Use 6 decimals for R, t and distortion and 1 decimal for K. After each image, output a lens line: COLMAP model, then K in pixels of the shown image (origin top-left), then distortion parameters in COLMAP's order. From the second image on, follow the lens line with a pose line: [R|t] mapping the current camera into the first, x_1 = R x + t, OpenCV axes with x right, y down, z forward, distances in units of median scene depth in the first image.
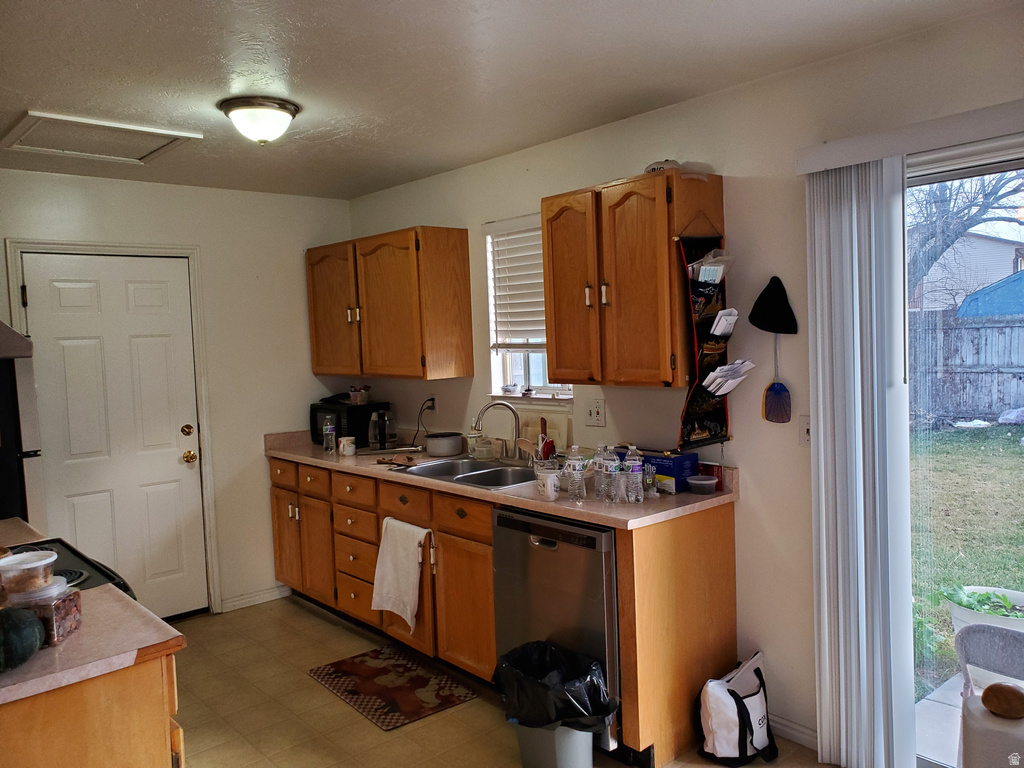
lens RADIAL K [[795.4, 0, 516.3], [0, 795.4, 377.5], [0, 0, 1]] dist [0.051927, -0.061793]
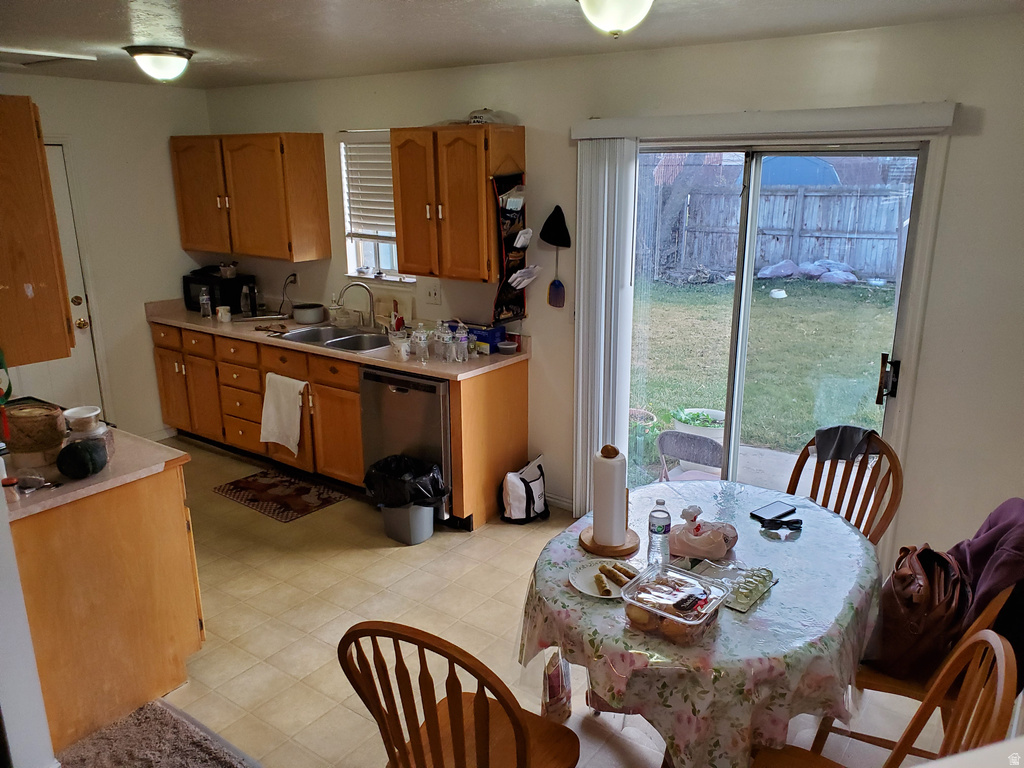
lens RADIAL K [[792.9, 0, 524.5], [0, 792.9, 383.5], [0, 0, 1]] dist [0.133282, -0.305172]
pose [[0.974163, -0.025571, 0.224393, -0.056480], [-0.021230, 0.978802, 0.203706, -0.086425], [-0.224846, -0.203206, 0.952970, -0.354672]]
